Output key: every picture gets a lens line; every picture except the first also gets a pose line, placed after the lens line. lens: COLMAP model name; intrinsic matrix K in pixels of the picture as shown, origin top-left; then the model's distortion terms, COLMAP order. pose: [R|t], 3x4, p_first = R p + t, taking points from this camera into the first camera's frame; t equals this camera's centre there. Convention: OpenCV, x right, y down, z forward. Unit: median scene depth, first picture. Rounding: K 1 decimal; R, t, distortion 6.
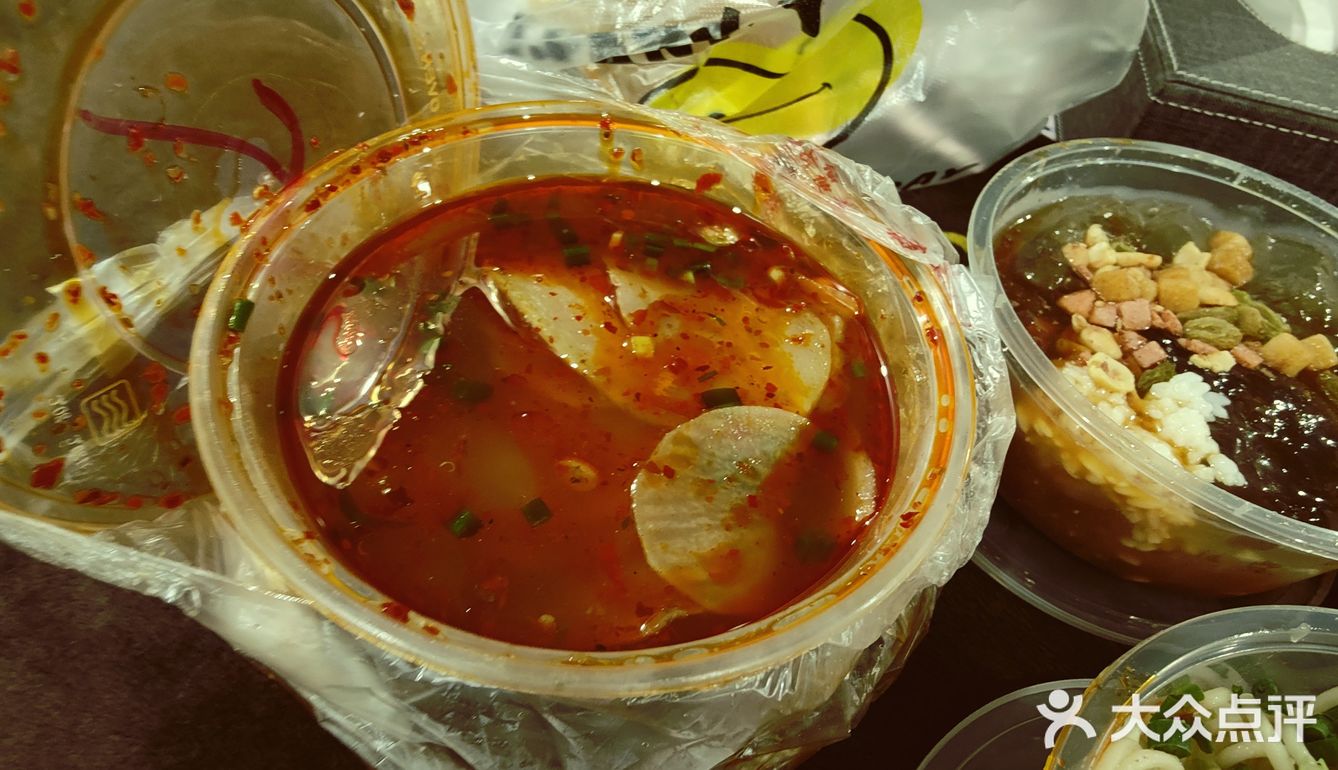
lens RADIAL K [[754.0, 0, 667.3], [0, 754.0, 398.3], [0, 0, 1]] dist [0.043815, -0.034055]
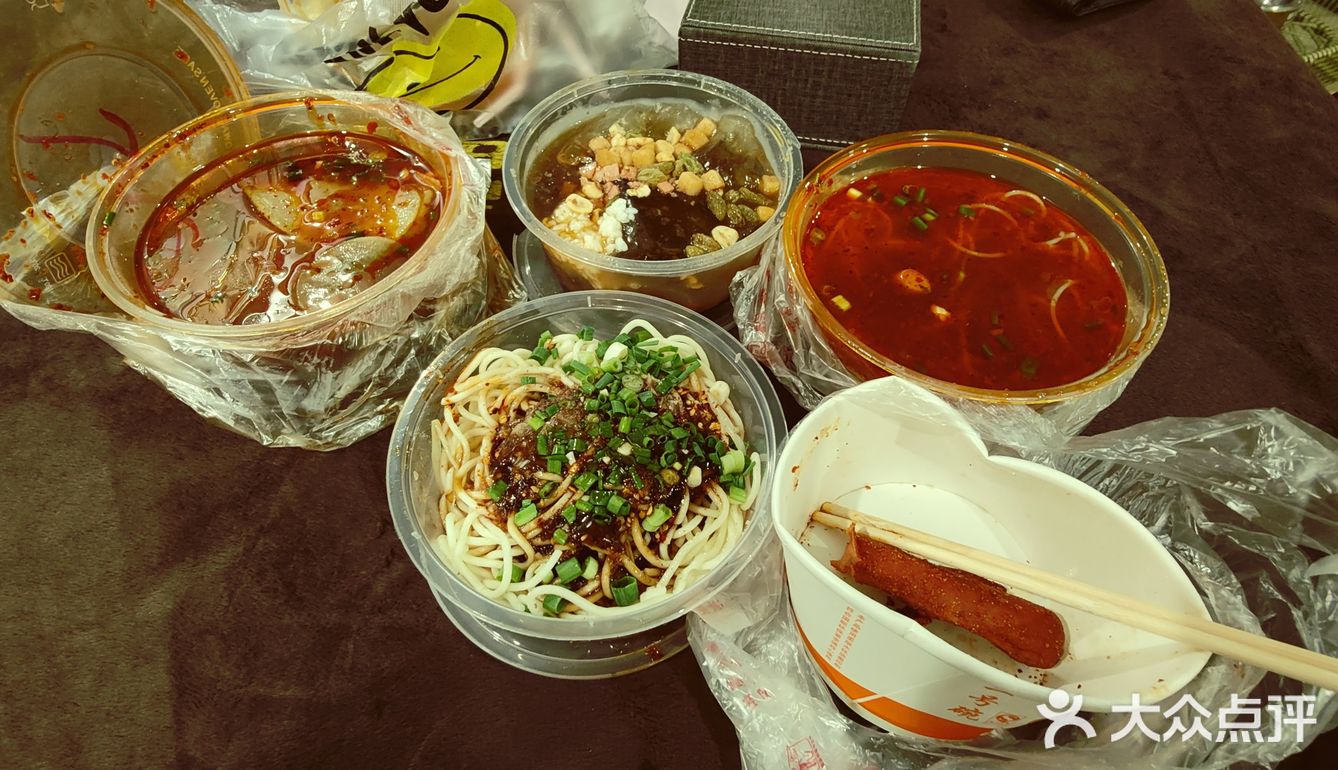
lens RADIAL K [[754.0, 0, 669.9], [0, 754.0, 391.0], [0, 0, 1]] dist [0.043815, -0.034055]
pose [[0.991912, -0.115099, -0.053499, 0.963303], [0.118230, 0.991196, 0.059594, 0.386153], [0.046169, -0.065438, 0.996788, -1.007993]]
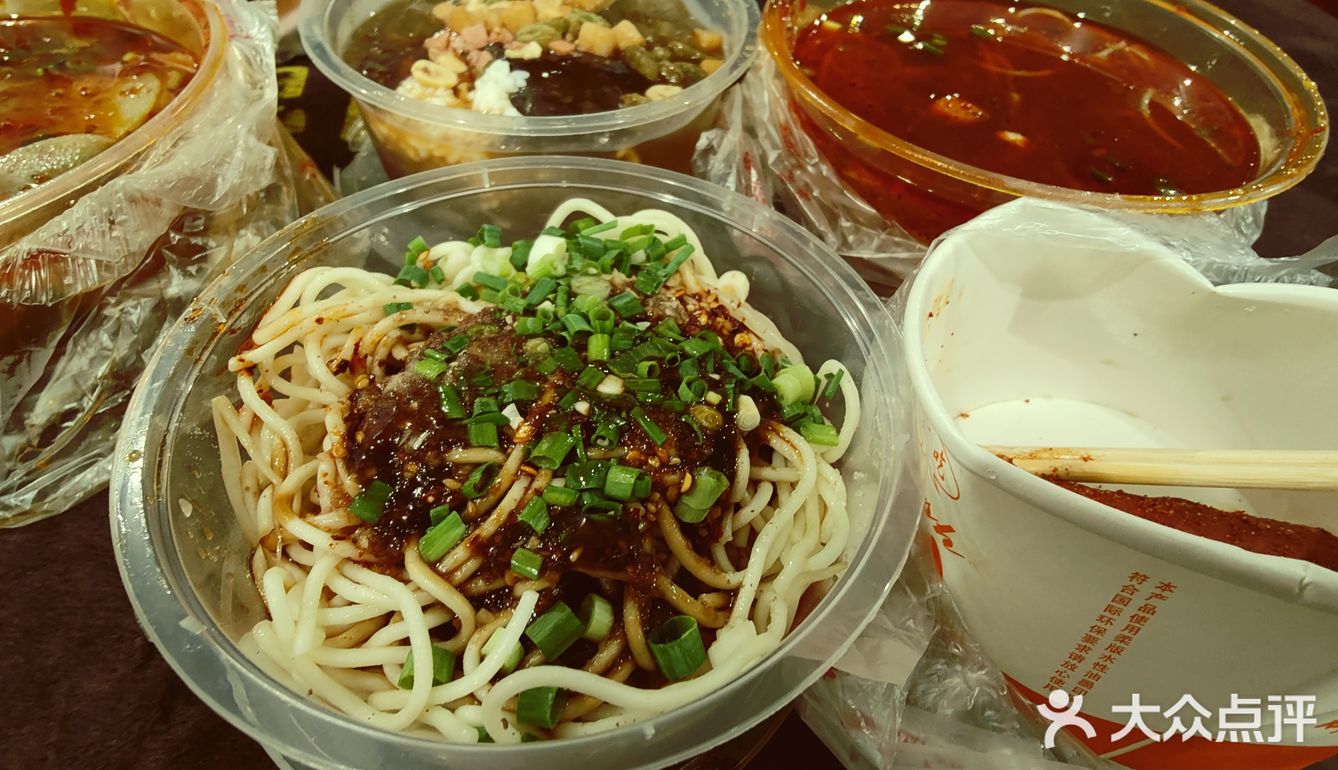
lens RADIAL K [[754.0, 0, 673.9], [0, 754.0, 391.4], [0, 0, 1]] dist [0.043815, -0.034055]
pose [[0.948649, -0.278353, 0.150281, 0.702023], [0.279593, 0.960027, 0.013246, 0.611888], [-0.147960, 0.029452, 0.988555, -0.268698]]
